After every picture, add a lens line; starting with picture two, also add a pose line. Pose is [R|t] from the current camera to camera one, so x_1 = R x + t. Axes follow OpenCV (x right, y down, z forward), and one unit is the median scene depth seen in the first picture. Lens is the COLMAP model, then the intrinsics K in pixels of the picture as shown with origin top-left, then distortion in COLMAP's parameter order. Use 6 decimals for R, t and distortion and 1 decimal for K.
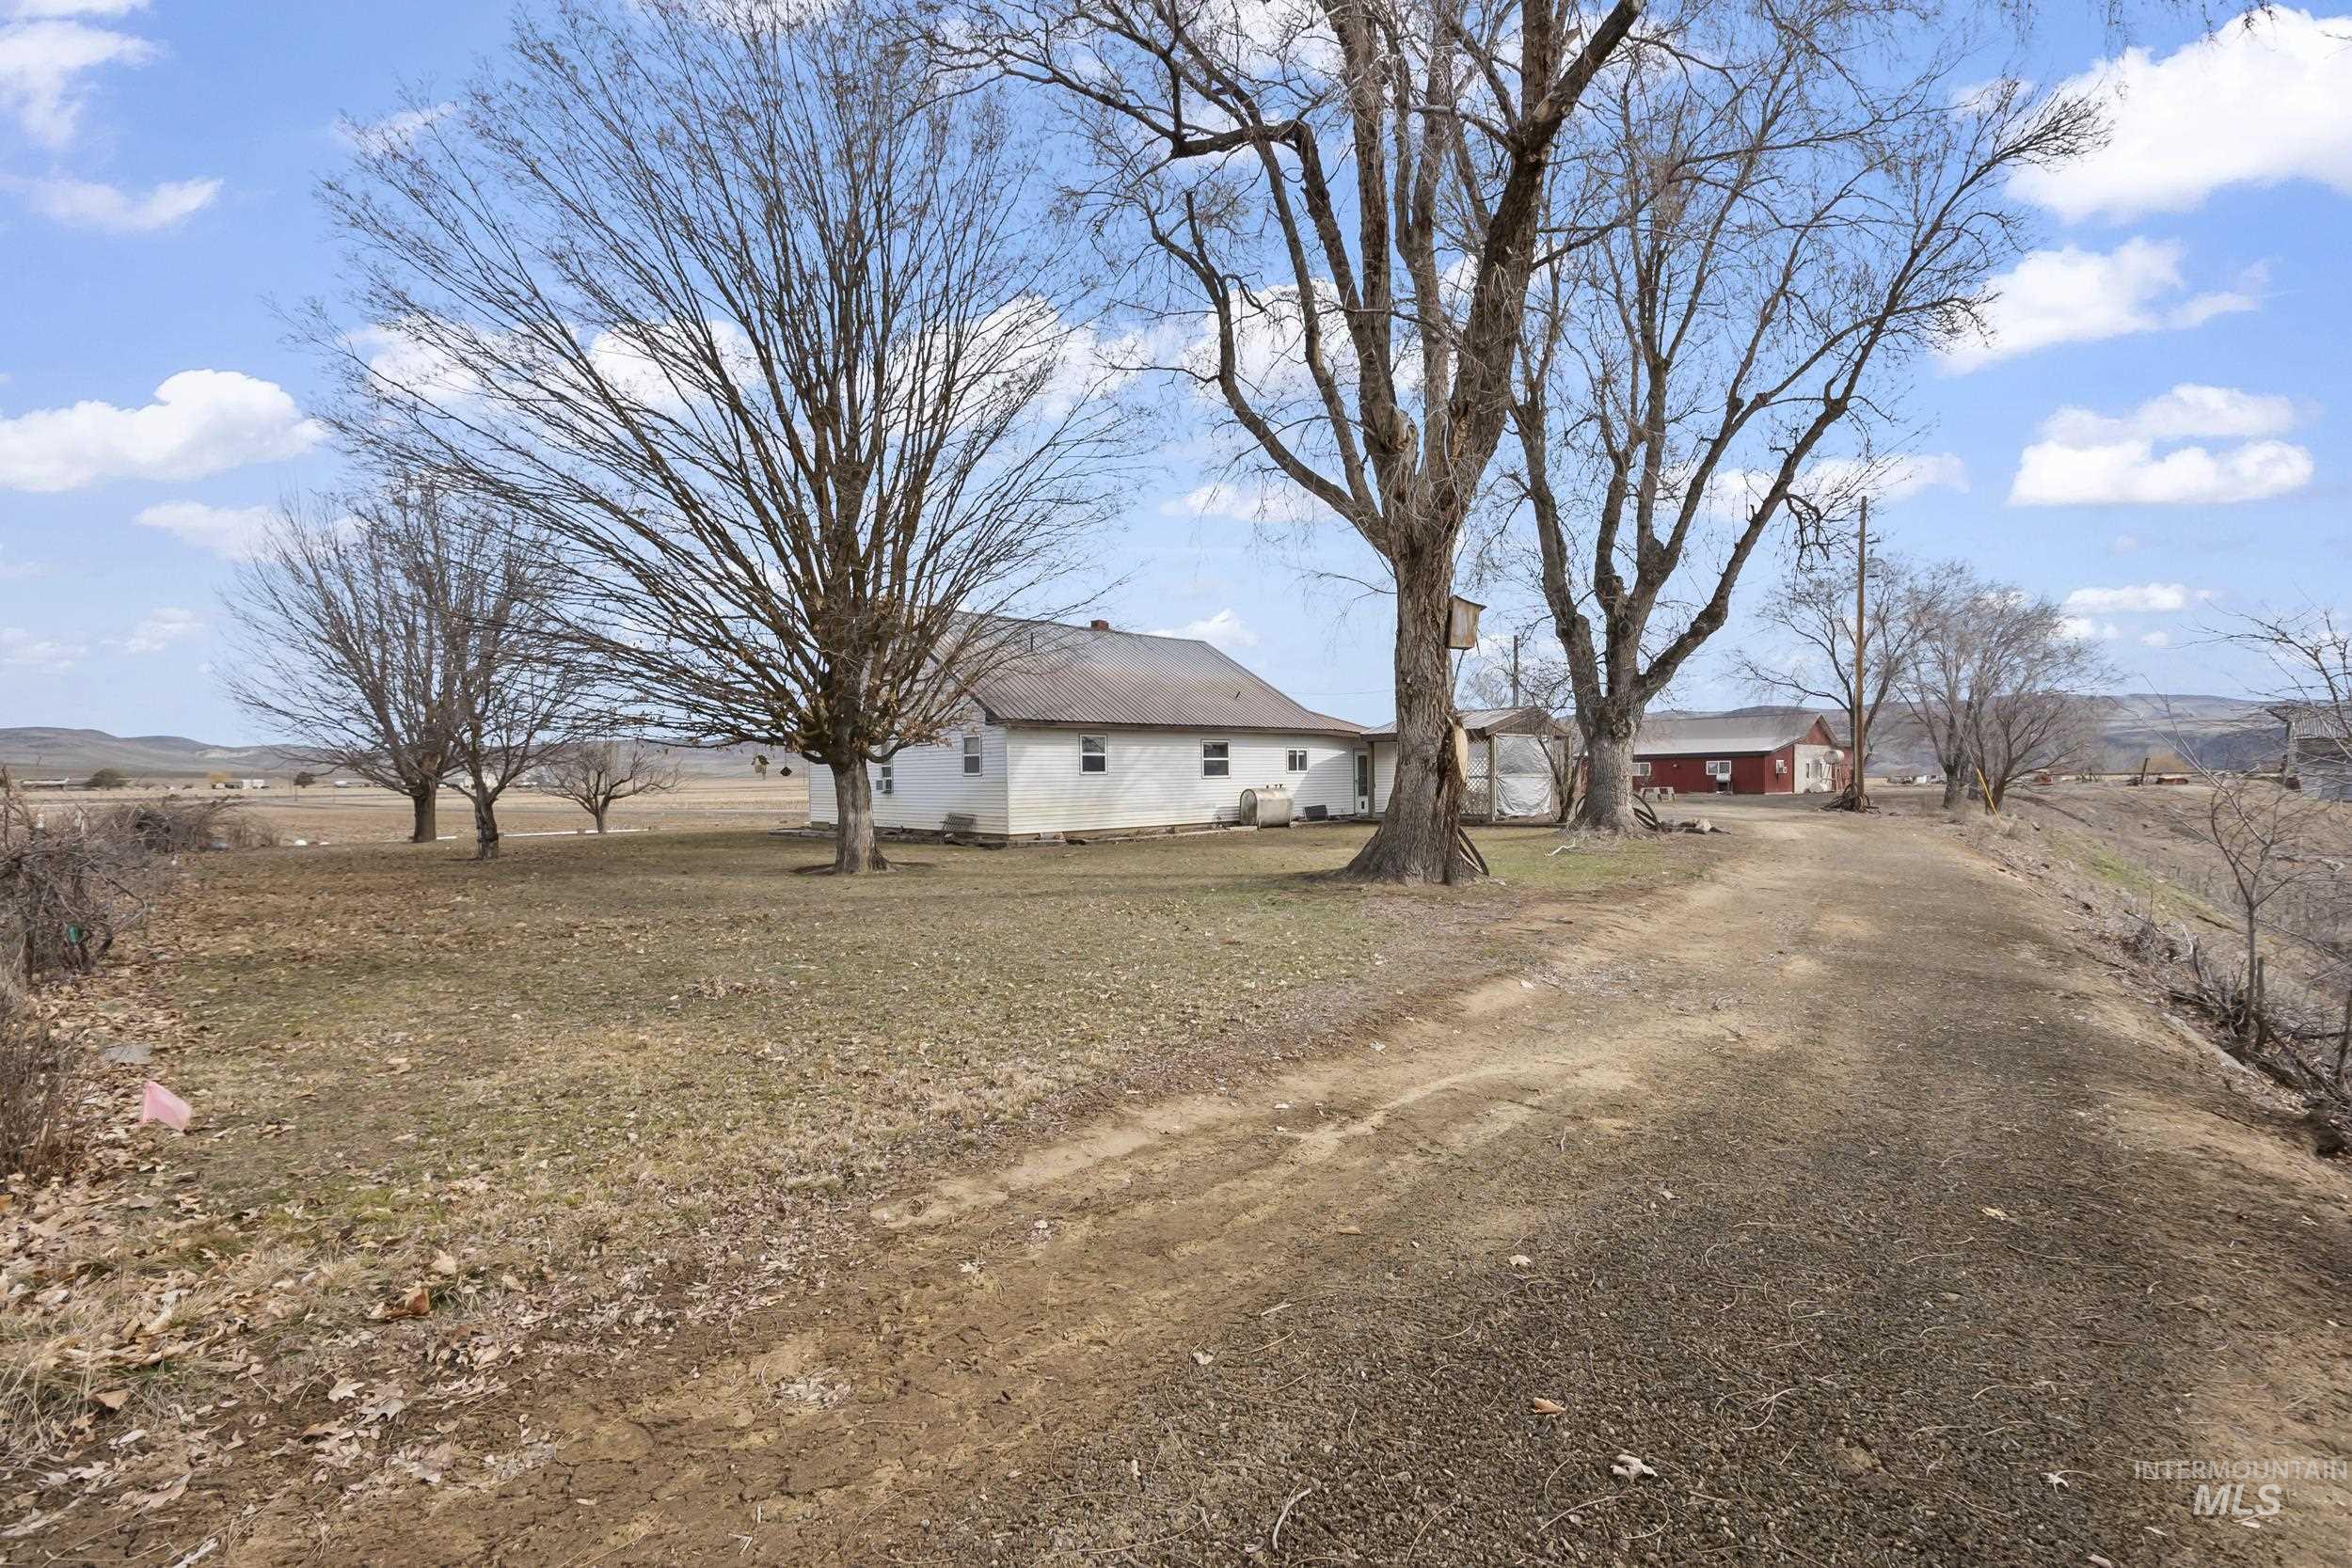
lens RADIAL K [[1018.2, 0, 1184.3], [0, 1018.2, 778.9], [0, 0, 1]] dist [0.000039, 0.000051]
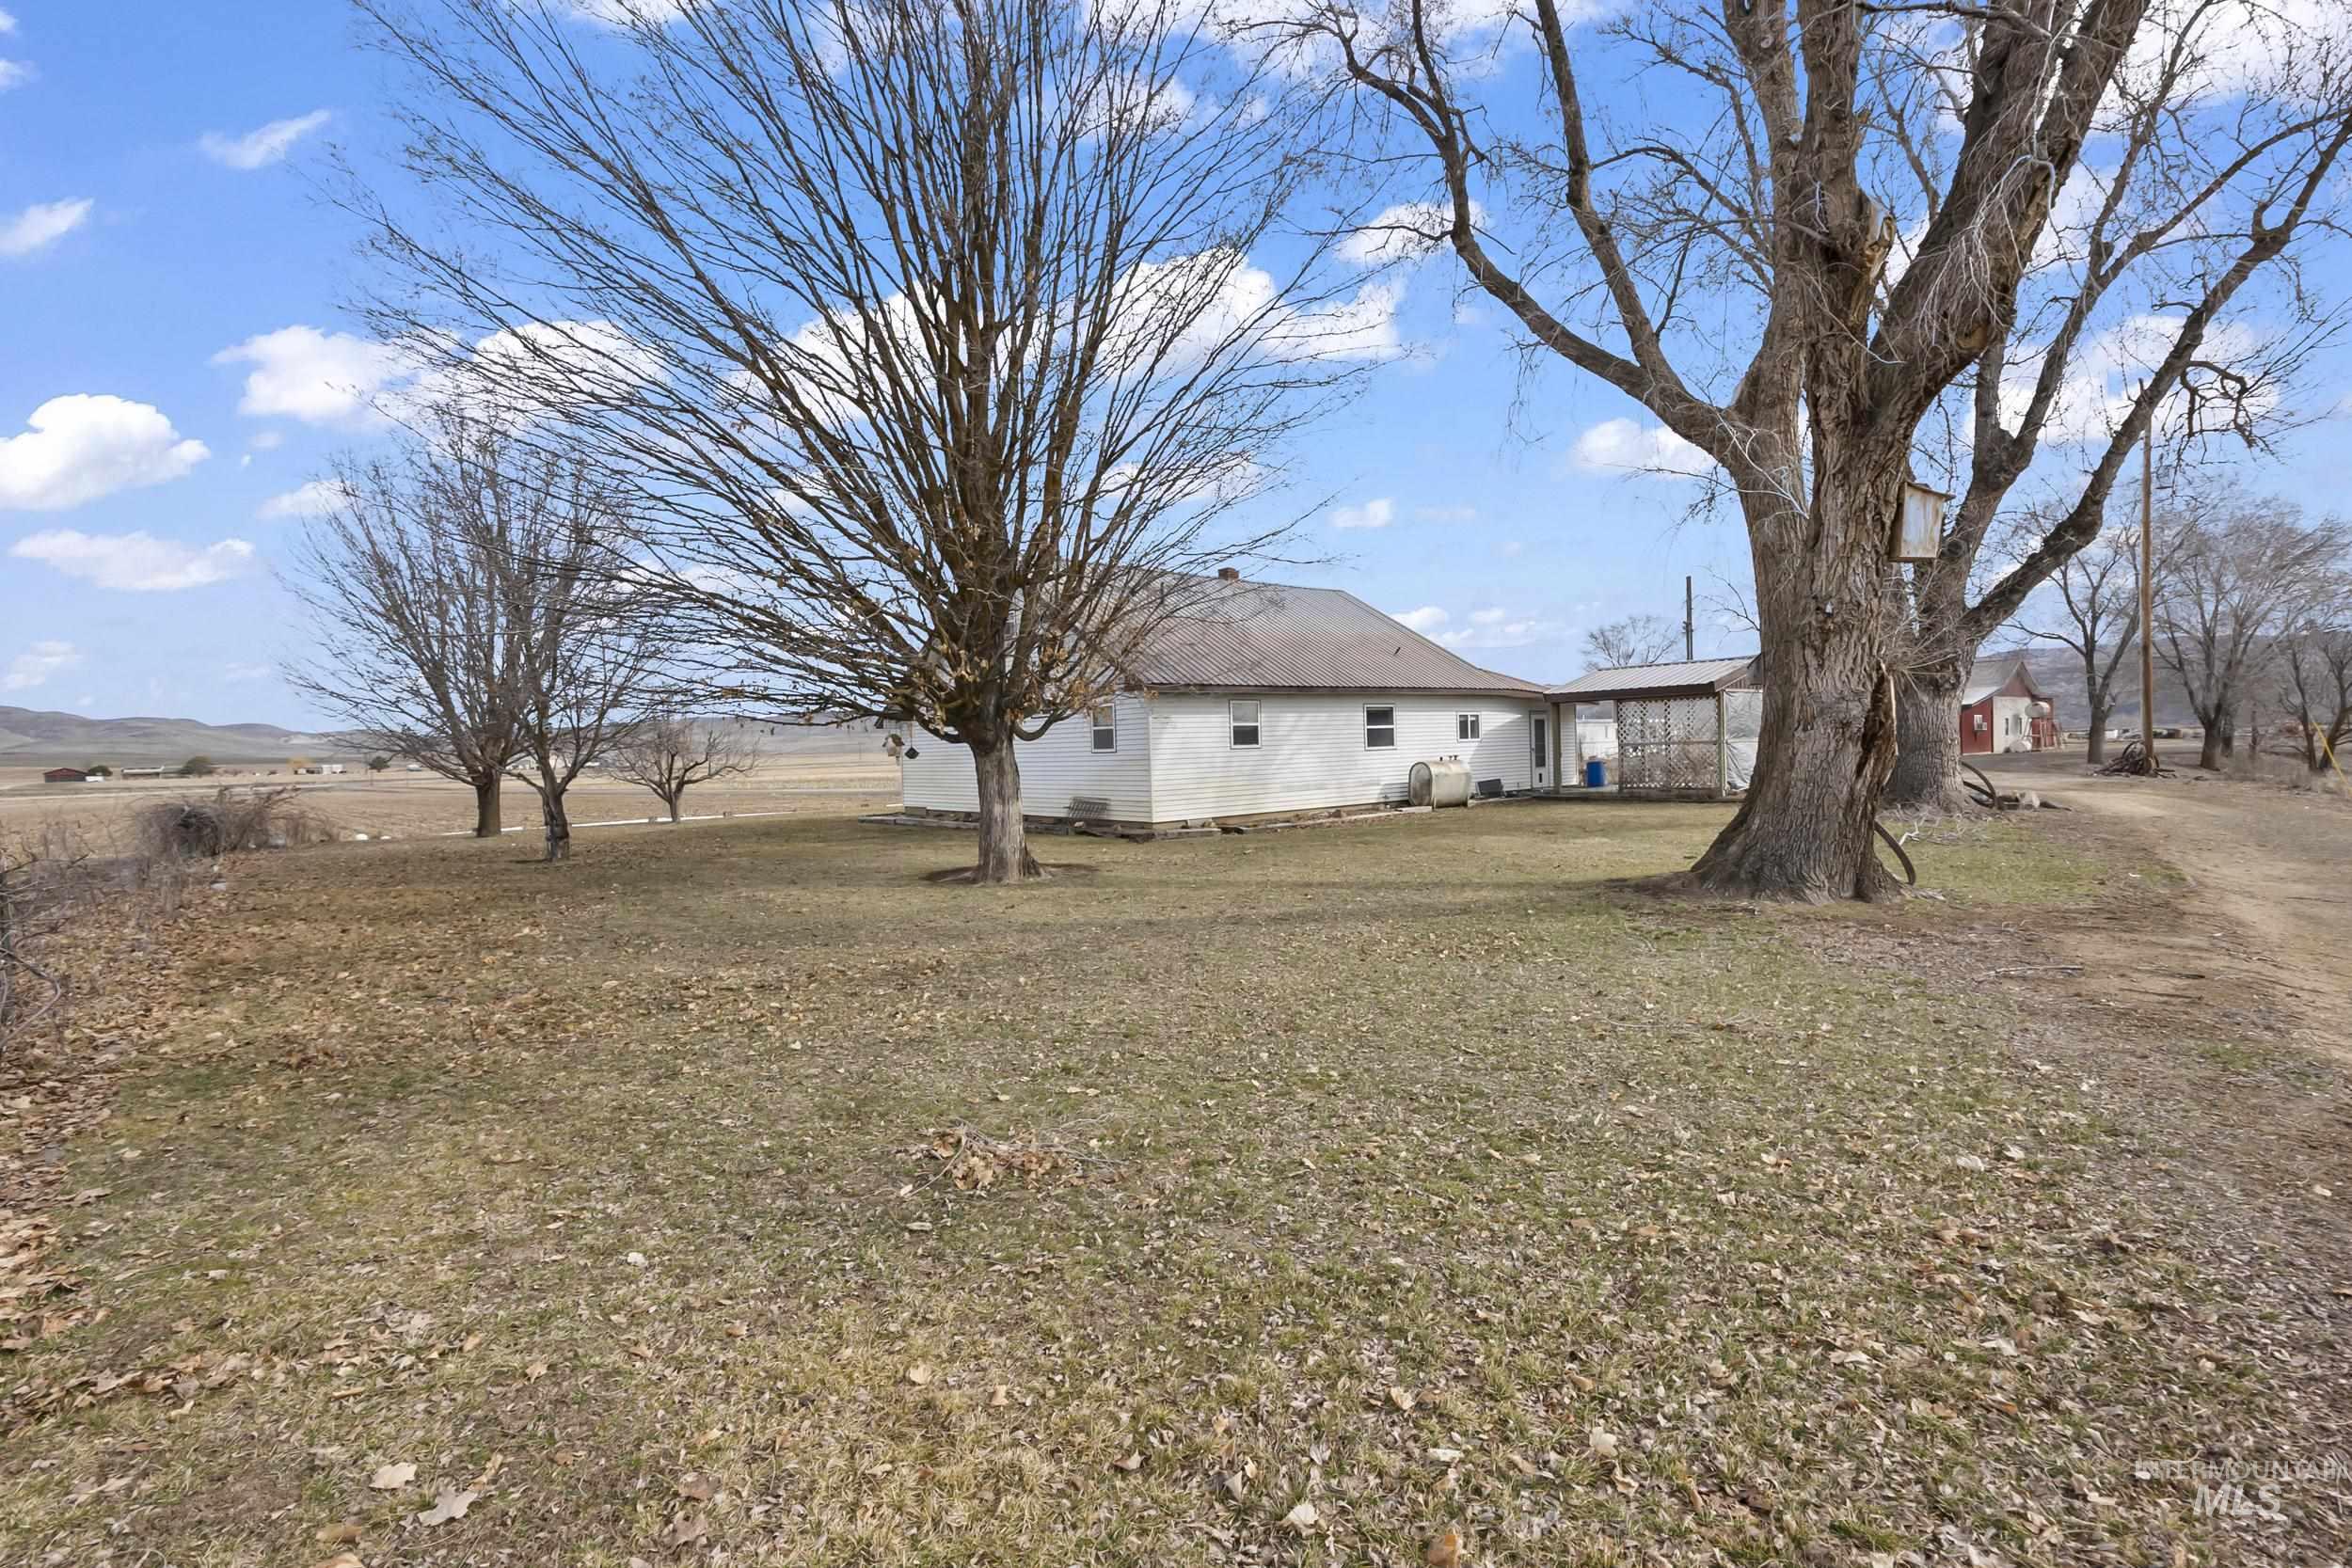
lens RADIAL K [[1076.0, 0, 1169.5], [0, 1076.0, 740.6], [0, 0, 1]] dist [-0.001890, -0.000064]
pose [[0.996755, -0.018021, -0.078451, -0.087477], [0.017437, 0.999815, -0.008124, -0.004778], [0.078583, 0.006730, 0.996885, 0.123217]]
